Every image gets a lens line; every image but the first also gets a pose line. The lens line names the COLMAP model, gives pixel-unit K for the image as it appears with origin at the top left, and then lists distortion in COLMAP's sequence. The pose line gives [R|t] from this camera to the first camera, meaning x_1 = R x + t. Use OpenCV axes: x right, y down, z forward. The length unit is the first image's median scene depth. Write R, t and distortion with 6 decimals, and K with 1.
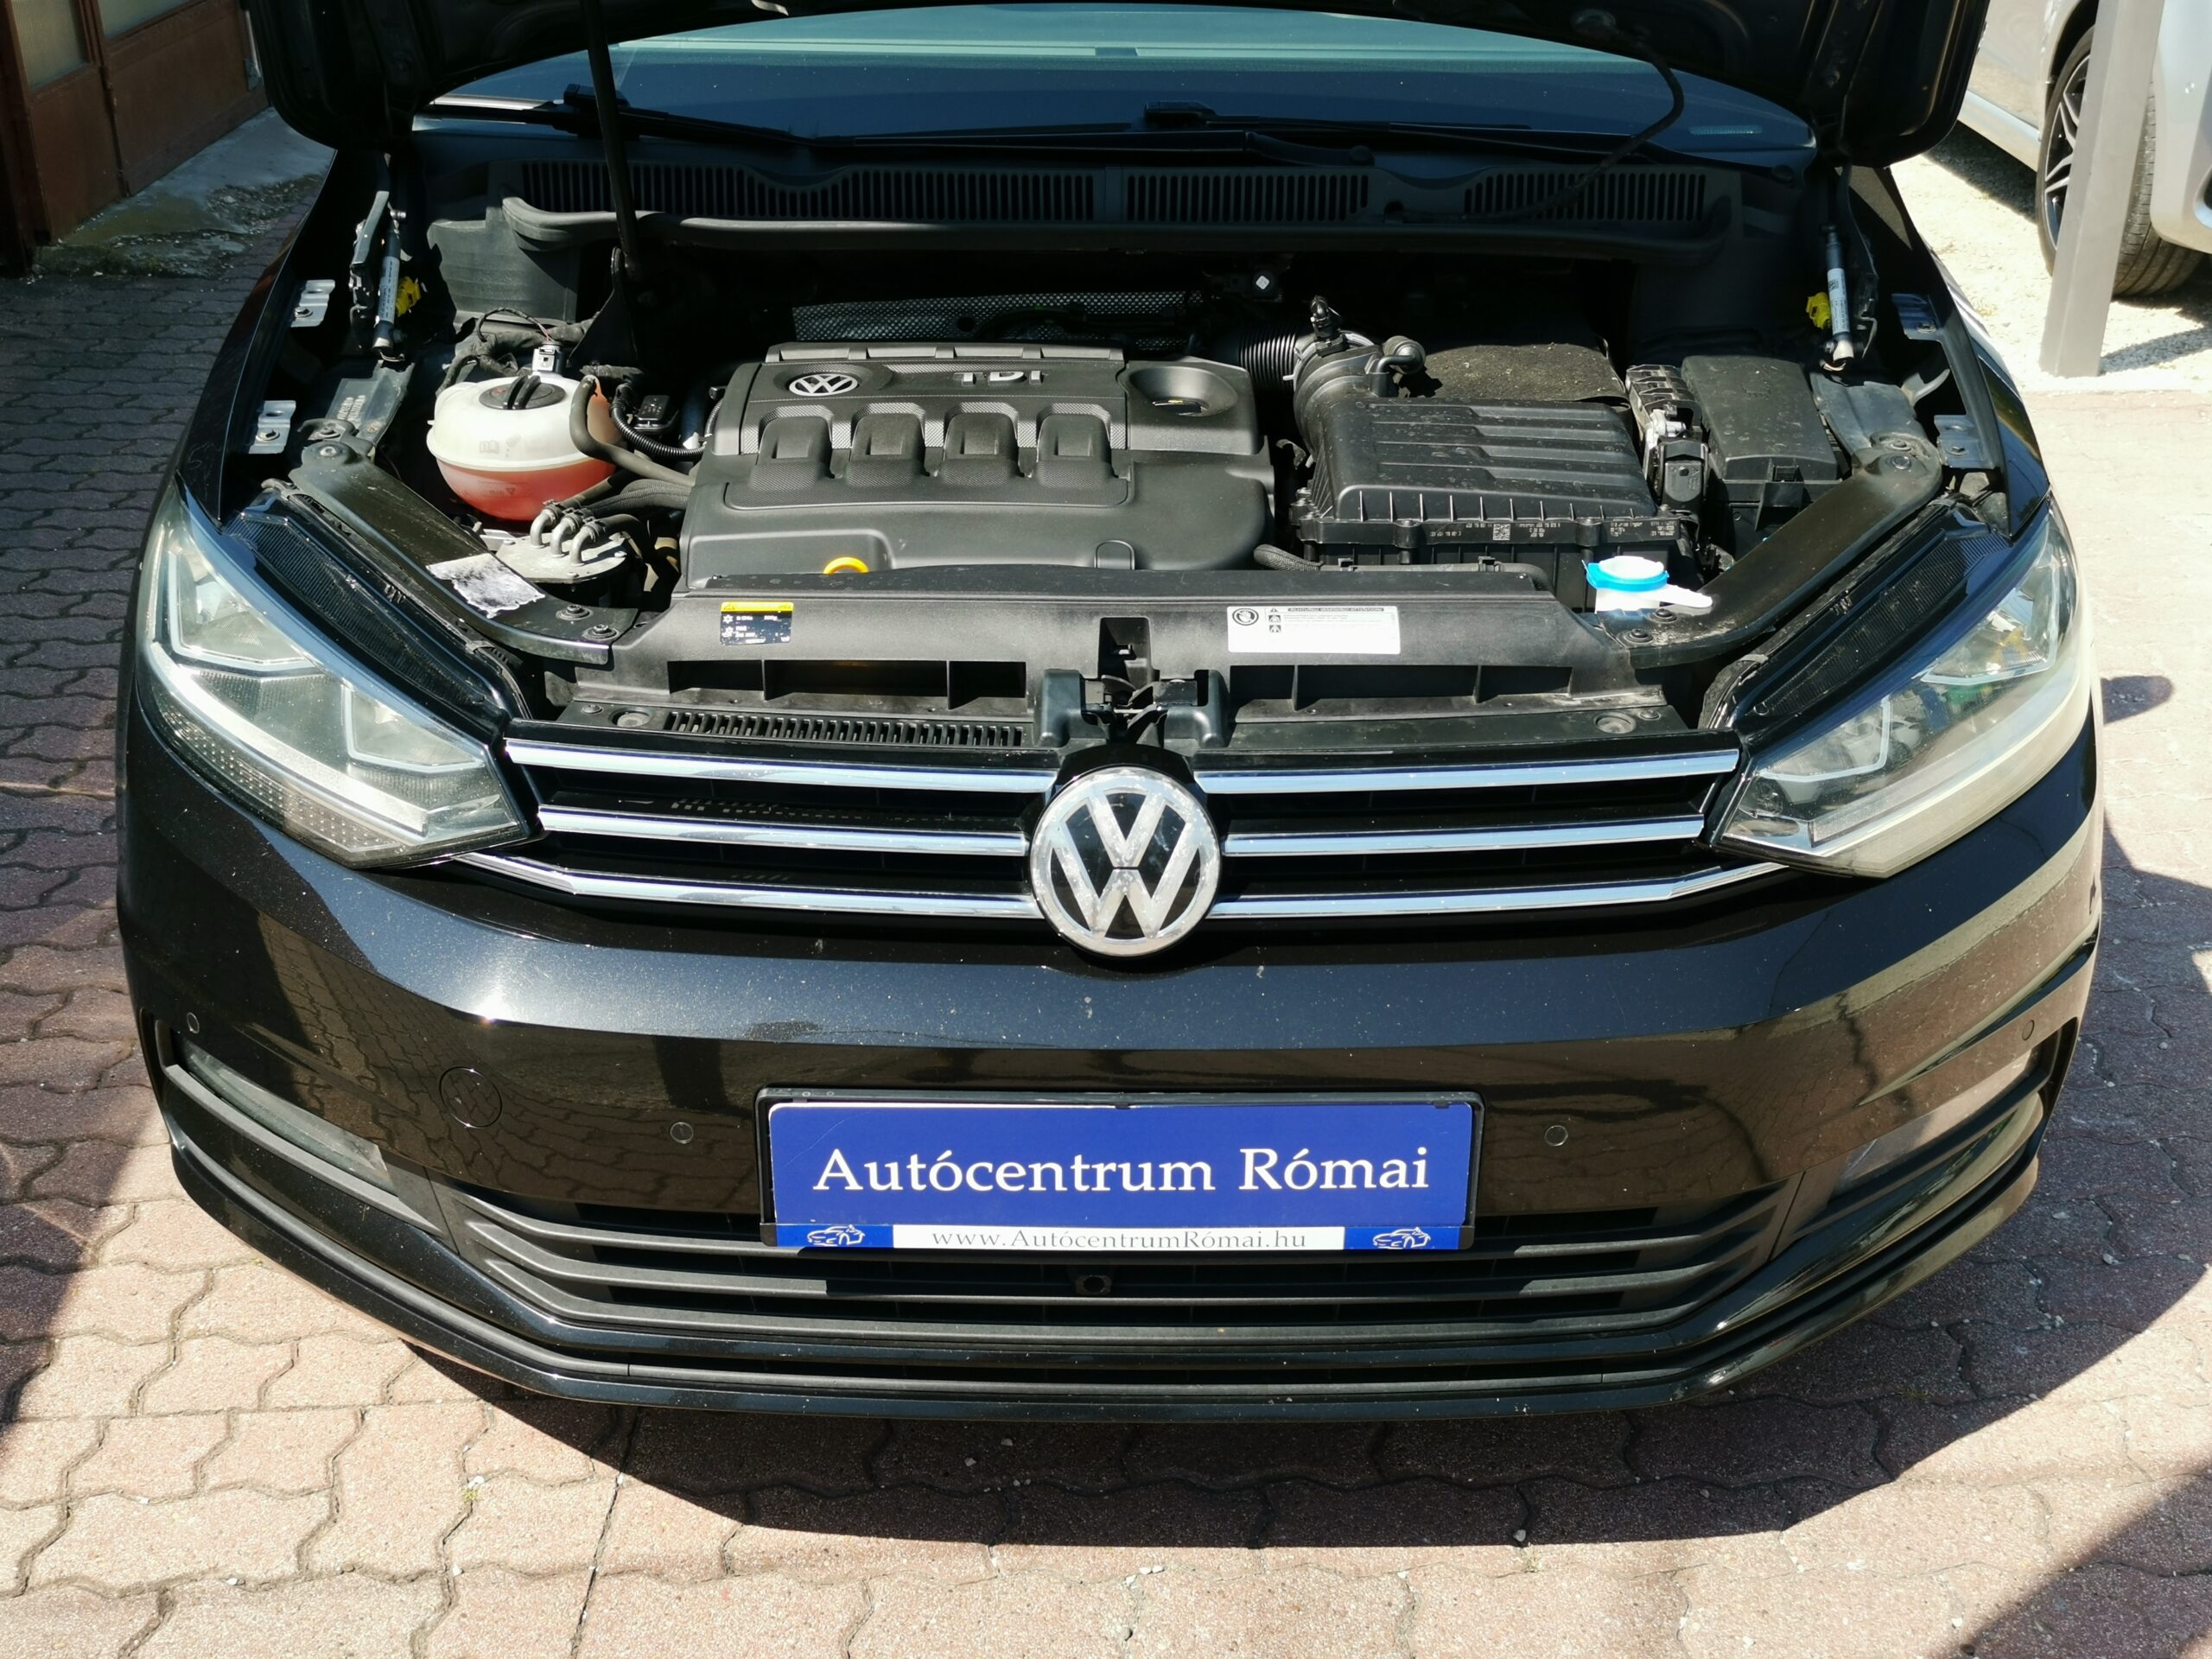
lens RADIAL K [[2468.6, 0, 1106.3], [0, 2468.6, 826.9], [0, 0, 1]] dist [0.023012, 0.000000]
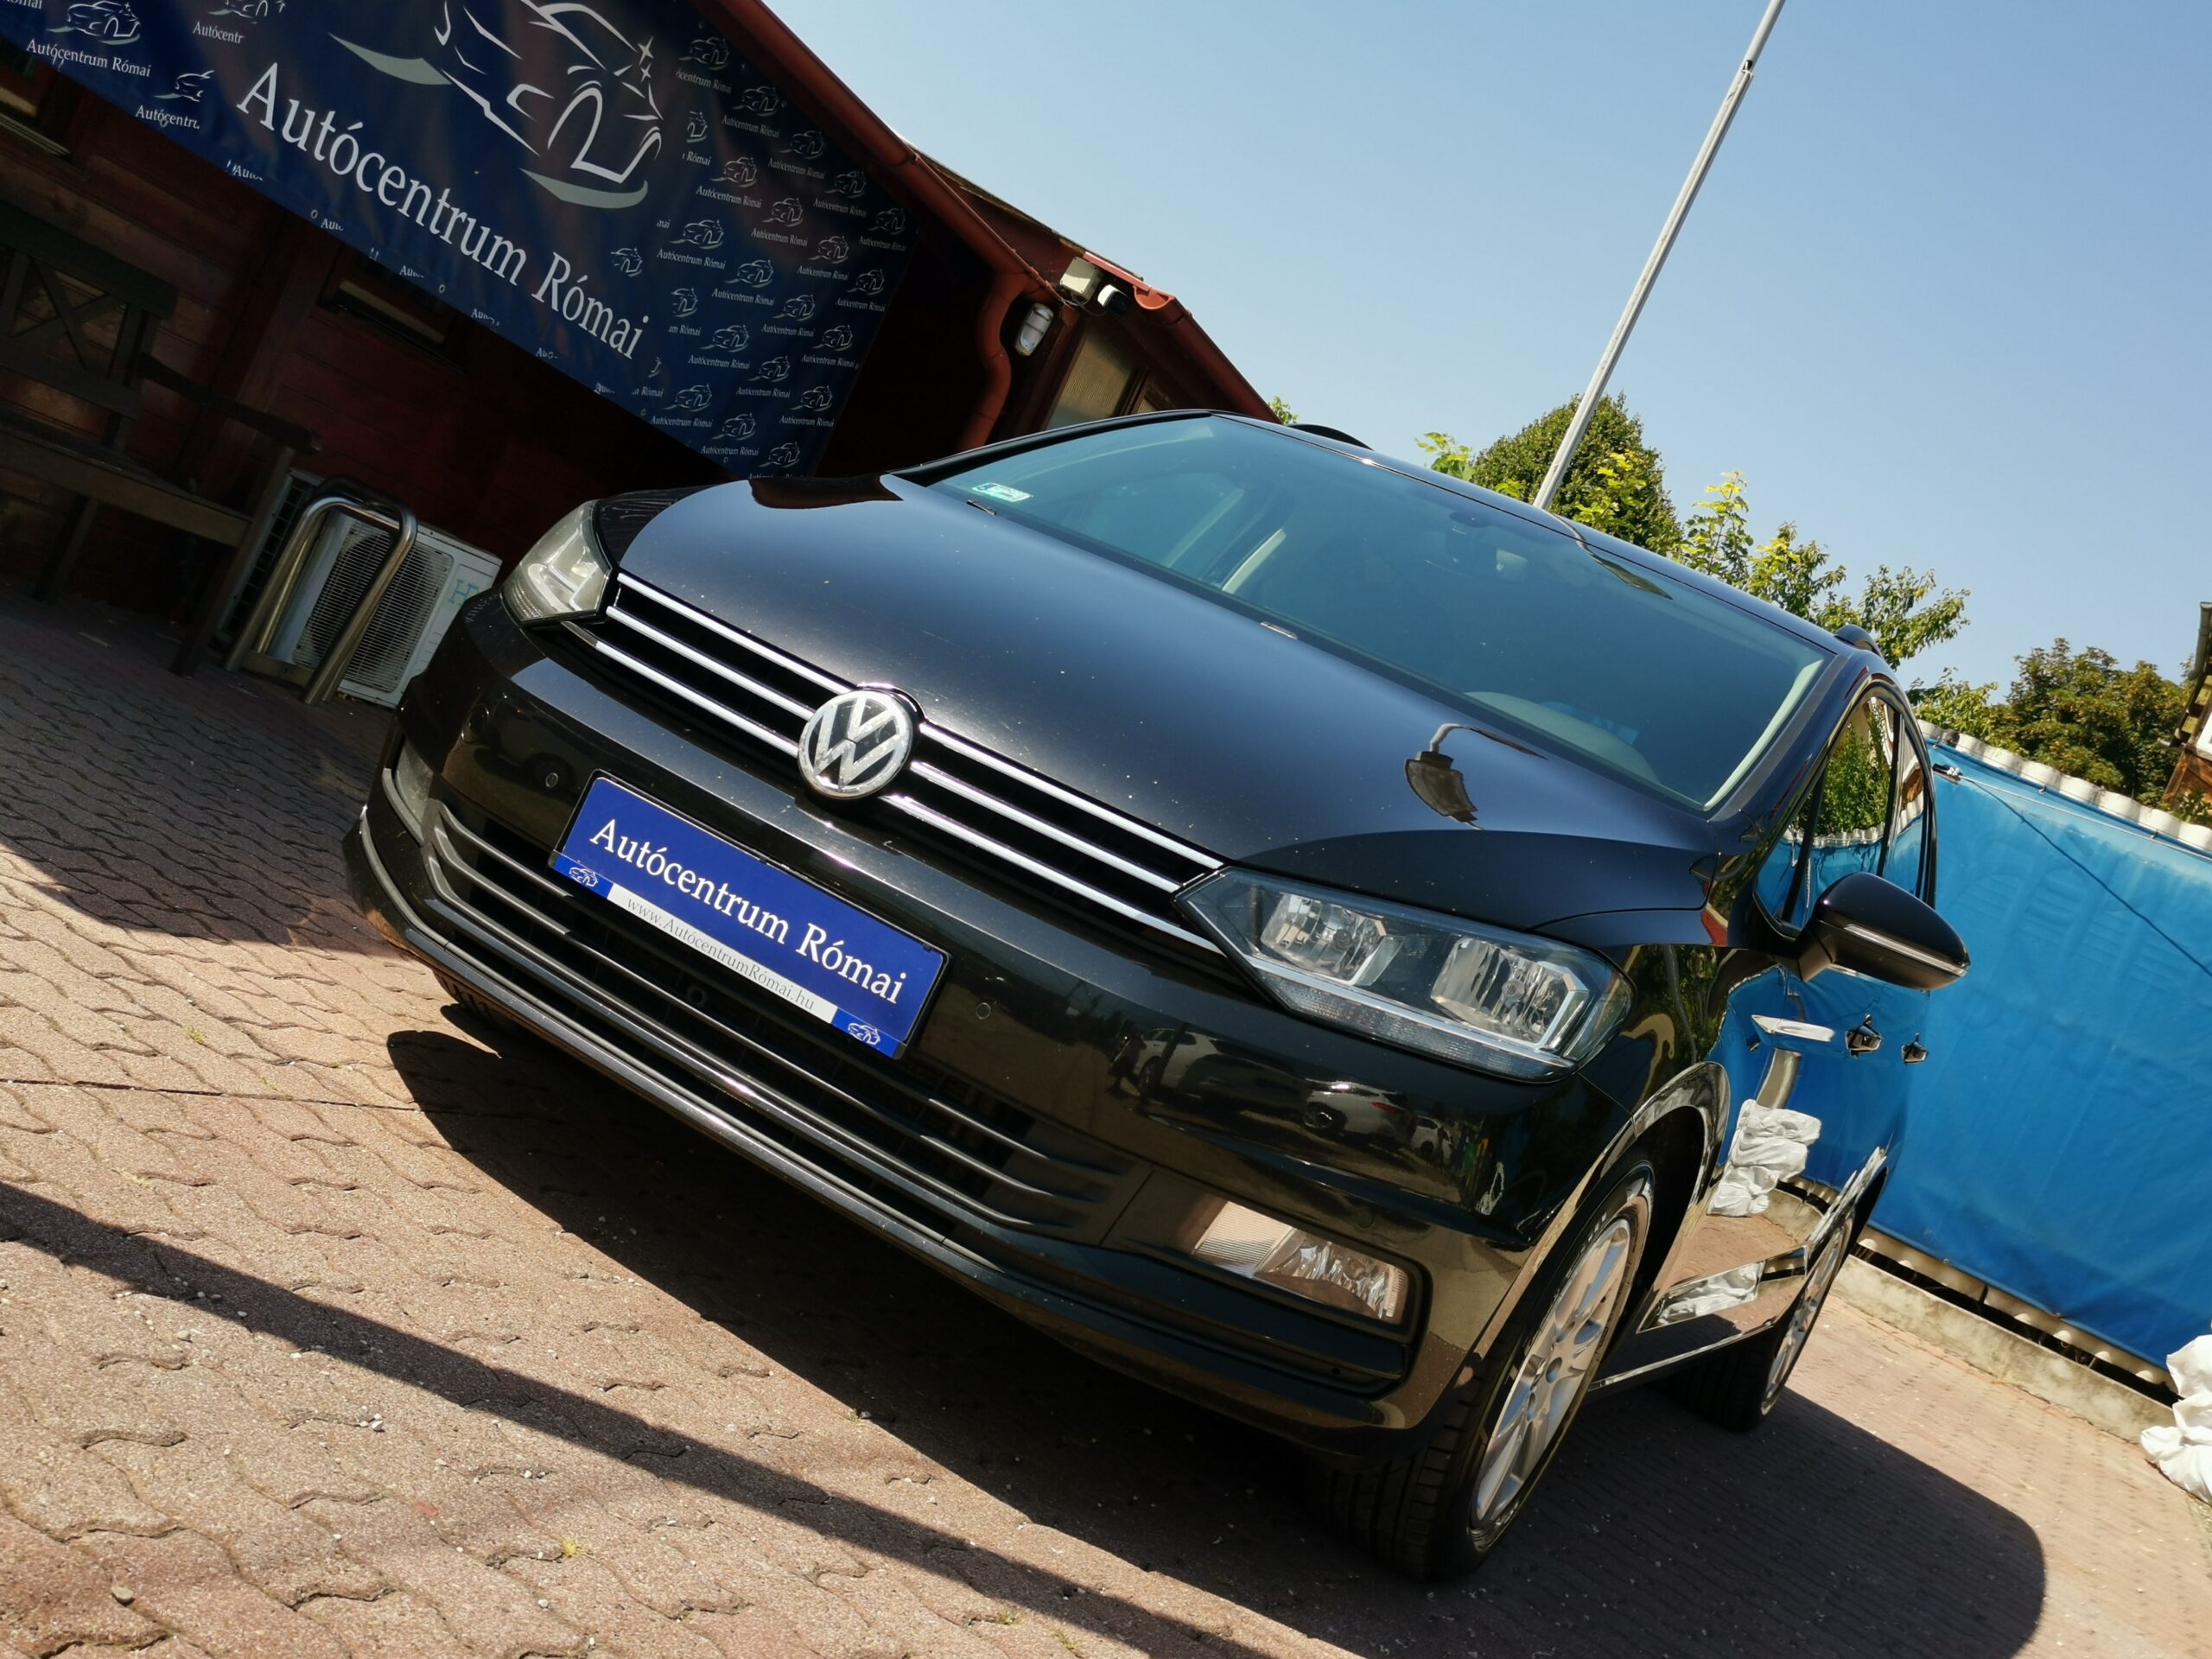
lens RADIAL K [[2368.4, 0, 1102.1], [0, 2368.4, 834.2], [0, 0, 1]] dist [0.013871, 0.000000]
pose [[0.820712, 0.385602, -0.421595, 0.794794], [-0.545754, 0.747455, -0.378767, 0.542440], [0.169070, 0.540945, 0.823889, -0.203283]]
